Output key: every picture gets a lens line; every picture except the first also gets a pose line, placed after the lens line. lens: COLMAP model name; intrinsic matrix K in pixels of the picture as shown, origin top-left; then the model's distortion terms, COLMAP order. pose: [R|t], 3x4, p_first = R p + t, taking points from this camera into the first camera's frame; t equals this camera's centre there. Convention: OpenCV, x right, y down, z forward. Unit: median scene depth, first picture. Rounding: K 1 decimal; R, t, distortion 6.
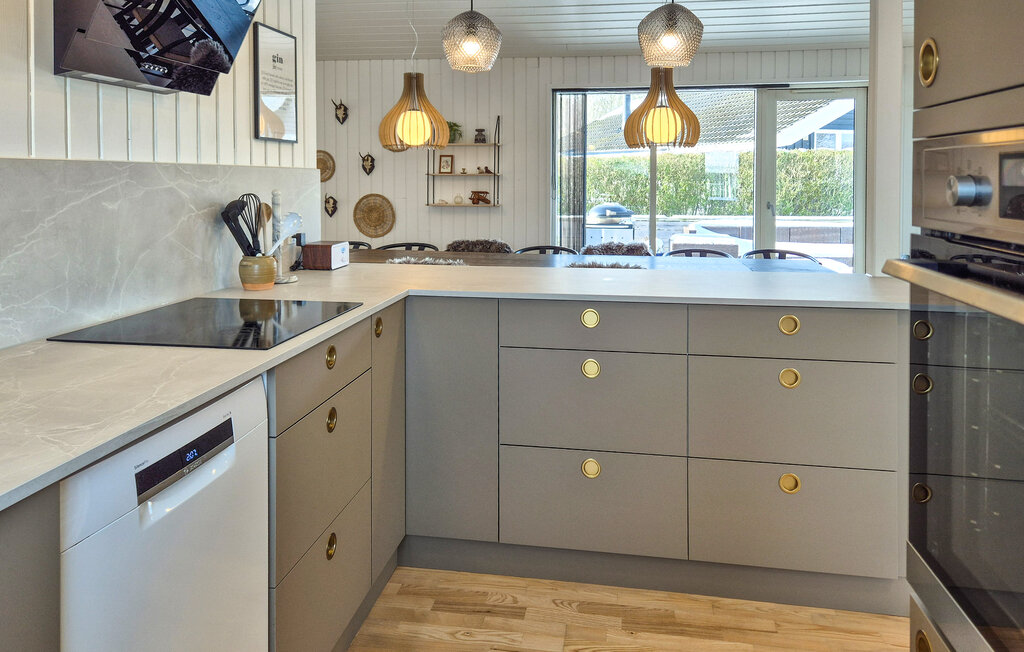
lens RADIAL K [[770.1, 0, 509.1], [0, 770.1, 304.5], [0, 0, 1]] dist [0.048847, -0.001443]
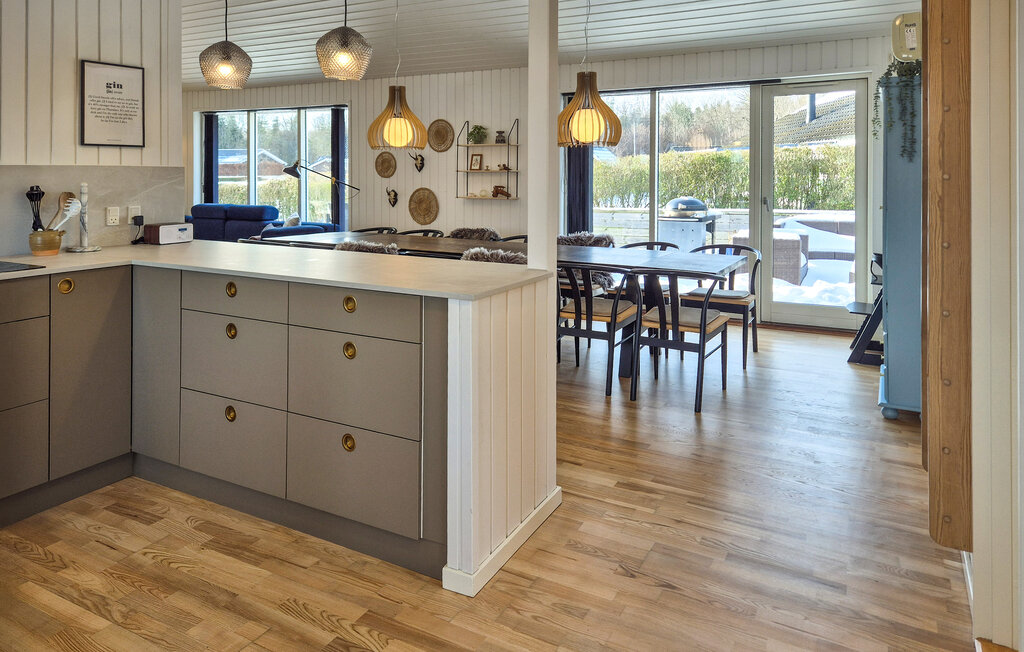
lens RADIAL K [[703.5, 0, 511.6], [0, 703.5, 274.4], [0, 0, 1]] dist [0.053788, -0.003797]
pose [[0.940030, 0.045487, -0.338046, 0.346787], [-0.052347, 0.998566, -0.011200, -0.006104], [0.337052, 0.028224, 0.941063, 0.036210]]
